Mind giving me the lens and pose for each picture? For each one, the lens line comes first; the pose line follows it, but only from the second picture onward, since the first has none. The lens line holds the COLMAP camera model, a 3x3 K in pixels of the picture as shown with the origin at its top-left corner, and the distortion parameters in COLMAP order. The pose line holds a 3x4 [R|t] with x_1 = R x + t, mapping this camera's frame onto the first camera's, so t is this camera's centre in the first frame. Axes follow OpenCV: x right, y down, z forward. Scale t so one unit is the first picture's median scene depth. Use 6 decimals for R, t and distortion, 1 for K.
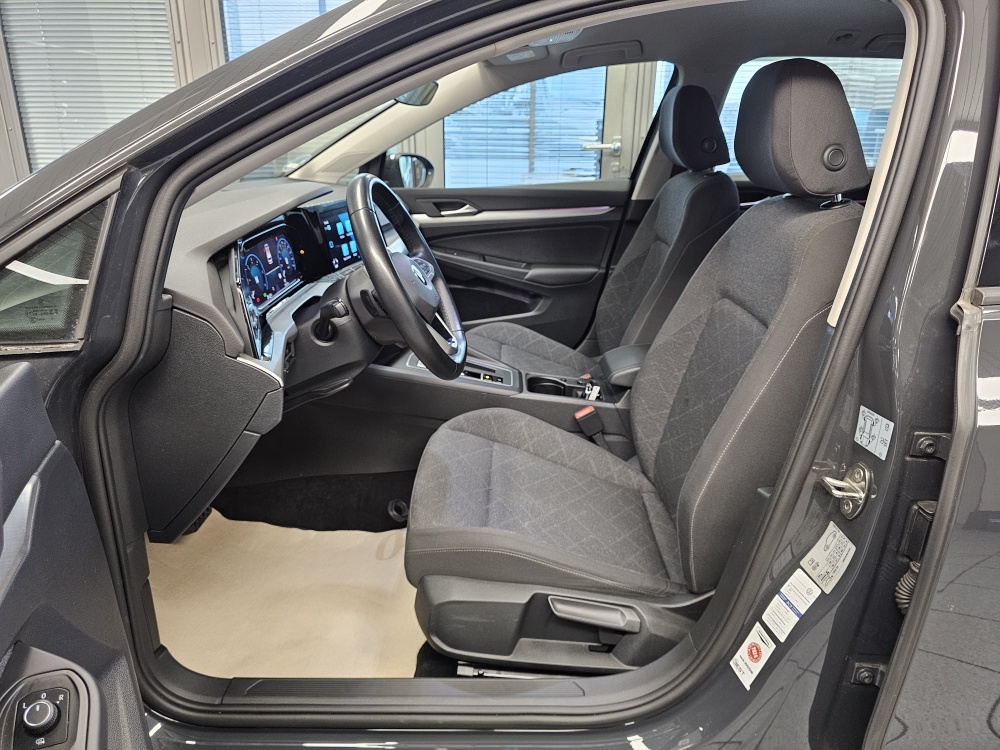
lens RADIAL K [[693.3, 0, 500.0], [0, 693.3, 375.0], [0, 0, 1]] dist [0.051979, -0.053847]
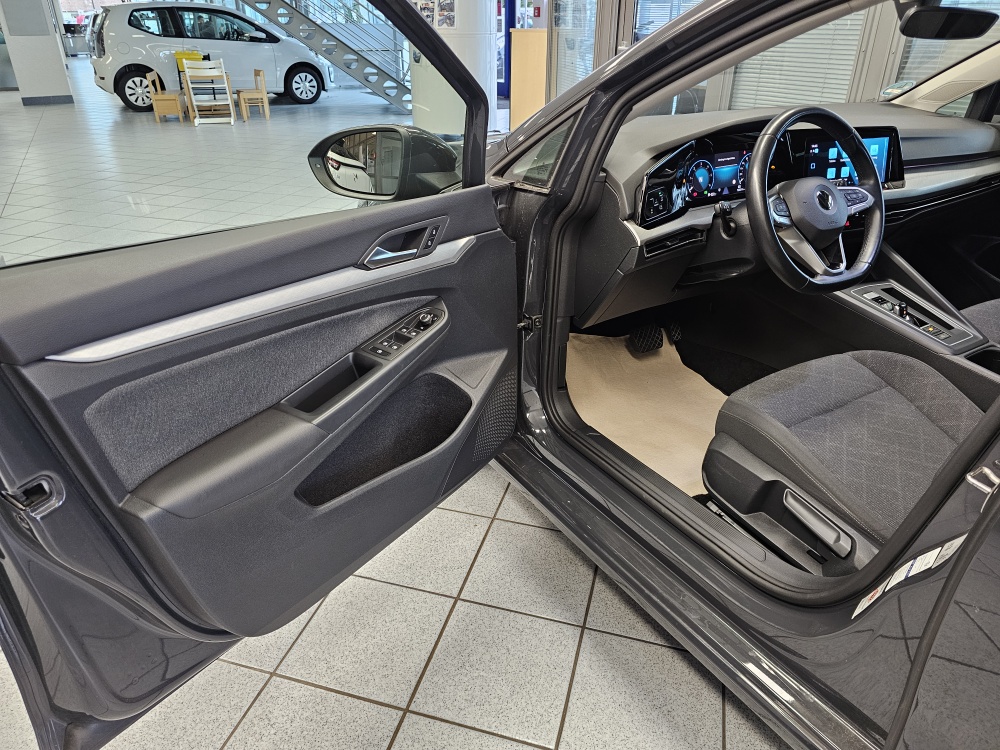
lens RADIAL K [[664.7, 0, 498.0], [0, 664.7, 388.1], [0, 0, 1]] dist [0.063573, -0.049424]
pose [[0.532873, 0.403047, -0.744042, 0.582893], [-0.291552, 0.912891, 0.285706, -0.021893], [0.794382, 0.064682, 0.603964, -0.094801]]
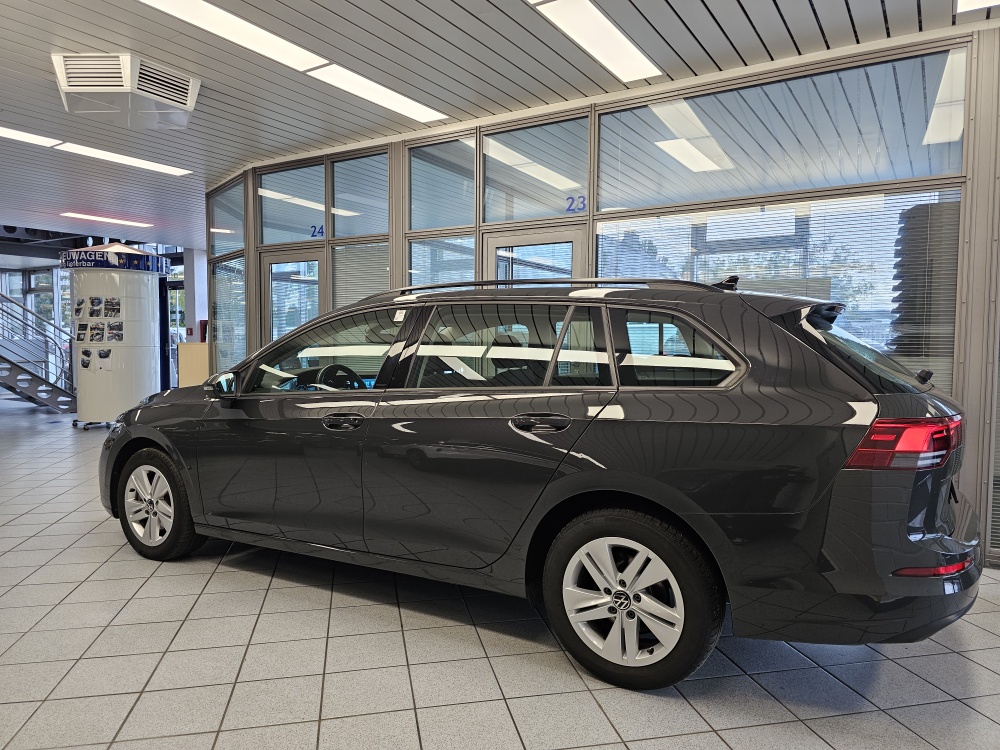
lens RADIAL K [[693.3, 0, 500.0], [0, 693.3, 375.0], [0, 0, 1]] dist [0.051979, -0.053847]
pose [[0.863521, 0.027881, -0.503542, 2.138216], [-0.177931, 0.951105, -0.252469, 0.441325], [0.471882, 0.307608, 0.826260, -1.312775]]
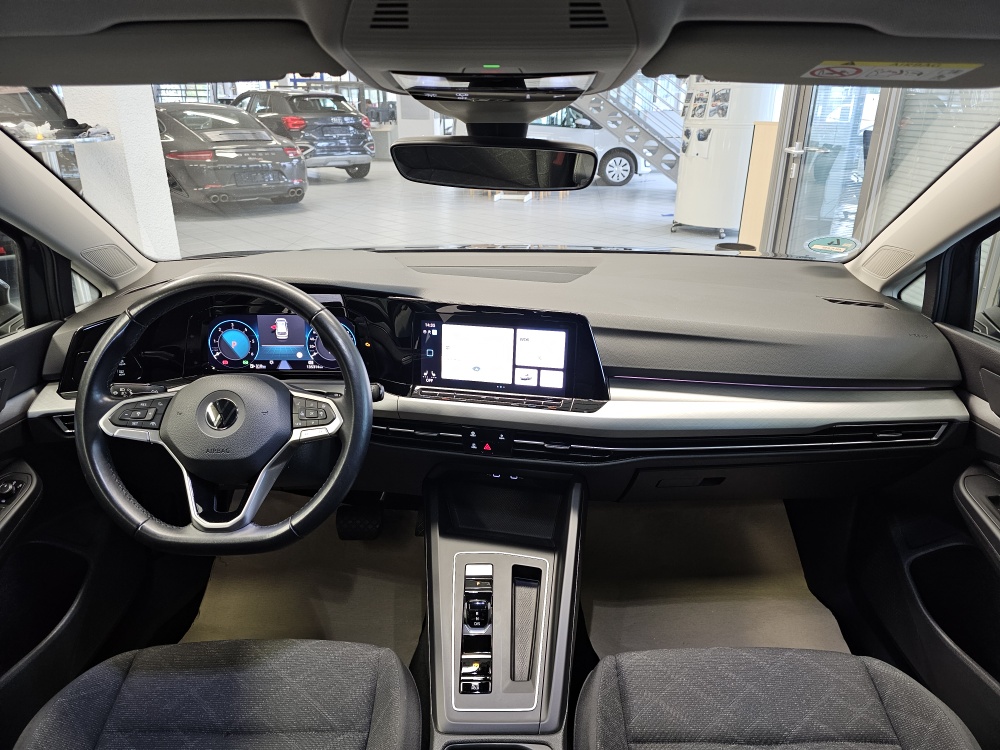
lens RADIAL K [[679.0, 0, 516.5], [0, 679.0, 377.0], [0, 0, 1]] dist [0.084228, -0.073680]
pose [[0.028469, 0.367828, -0.929458, 0.592624], [-0.352368, 0.873840, 0.335024, -0.563294], [0.935428, 0.317973, 0.154488, 1.223147]]
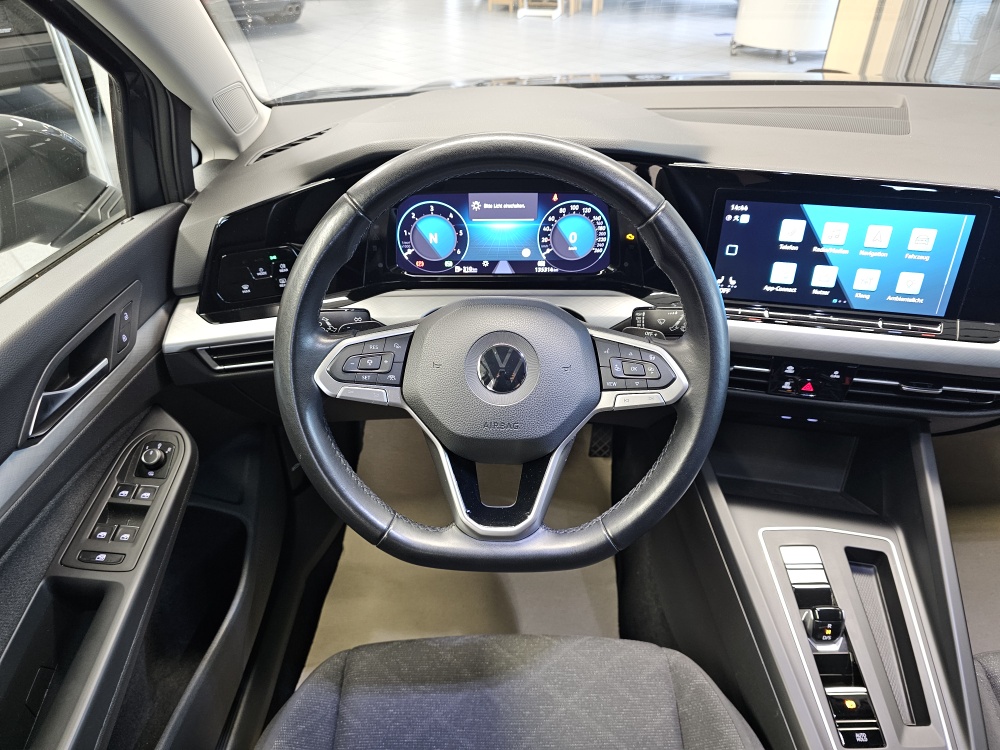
lens RADIAL K [[700.1, 0, 505.7], [0, 700.1, 379.8], [0, 0, 1]] dist [0.071282, -0.058888]
pose [[0.038717, 0.559190, -0.828135, 0.303843], [-0.350899, 0.783585, 0.512703, -0.402523], [0.935612, 0.270742, 0.226557, 0.931872]]
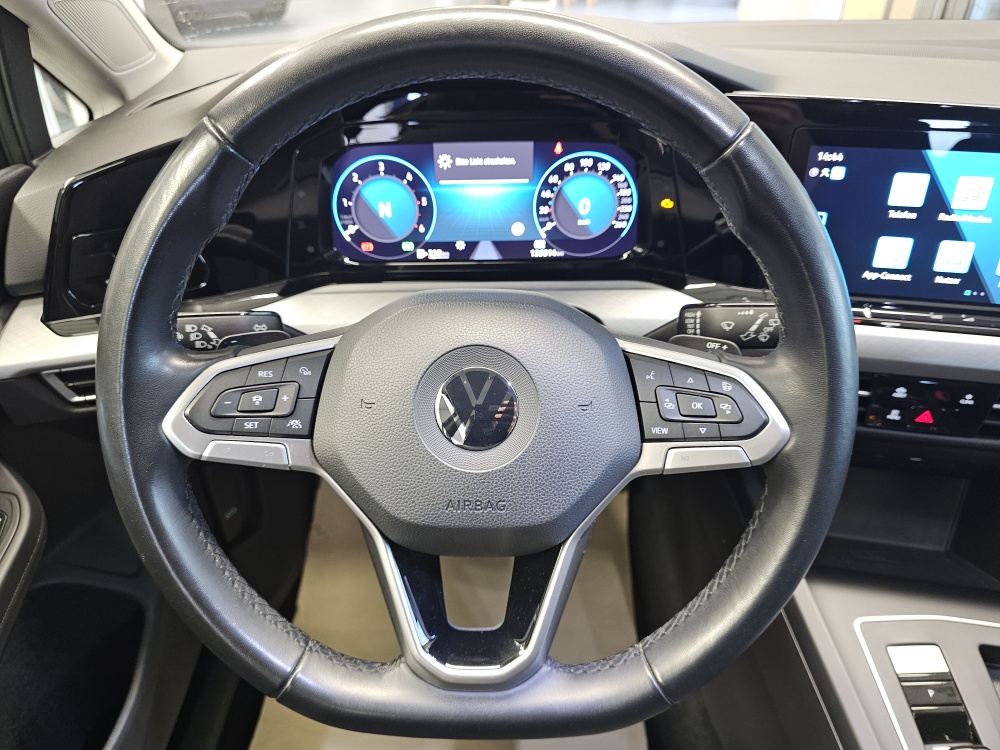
lens RADIAL K [[688.6, 0, 498.9], [0, 688.6, 368.7], [0, 0, 1]] dist [0.034759, -0.049797]
pose [[0.038765, 0.545038, -0.837514, 0.113717], [-0.338441, 0.795768, 0.502206, -0.311462], [0.940189, 0.263981, 0.215311, 0.984070]]
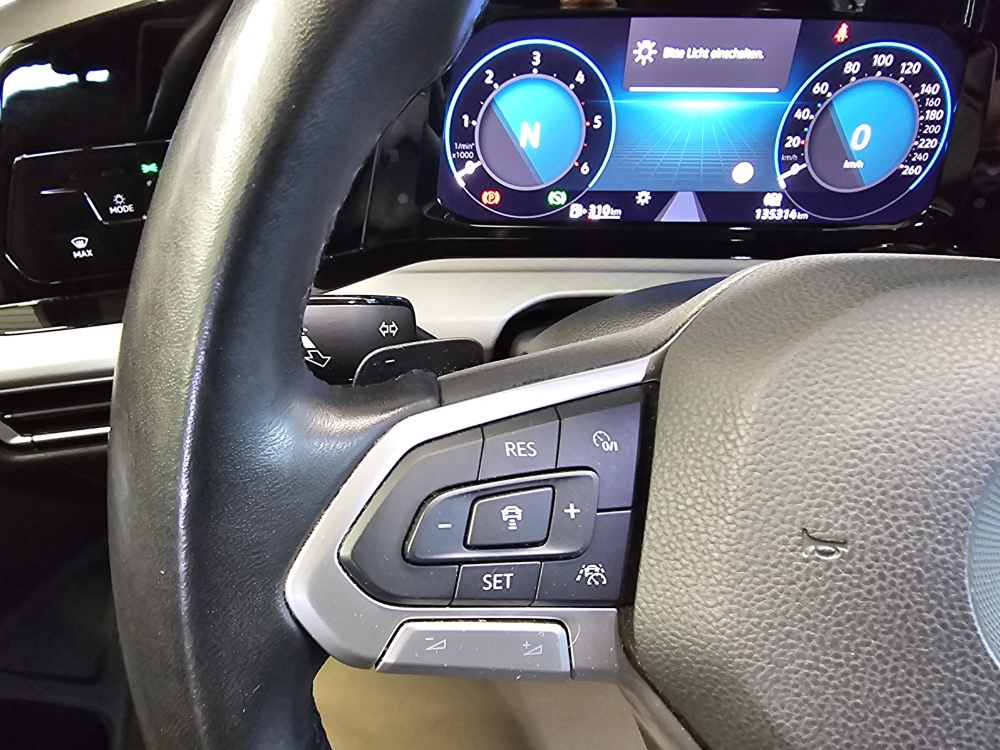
lens RADIAL K [[672.7, 0, 395.1], [0, 672.7, 377.4], [0, 0, 1]] dist [-0.002212, -0.005074]
pose [[0.026790, 0.560193, -0.827929, -0.060711], [-0.356628, 0.779083, 0.515603, -0.179445], [0.933862, 0.281449, 0.220652, 0.899013]]
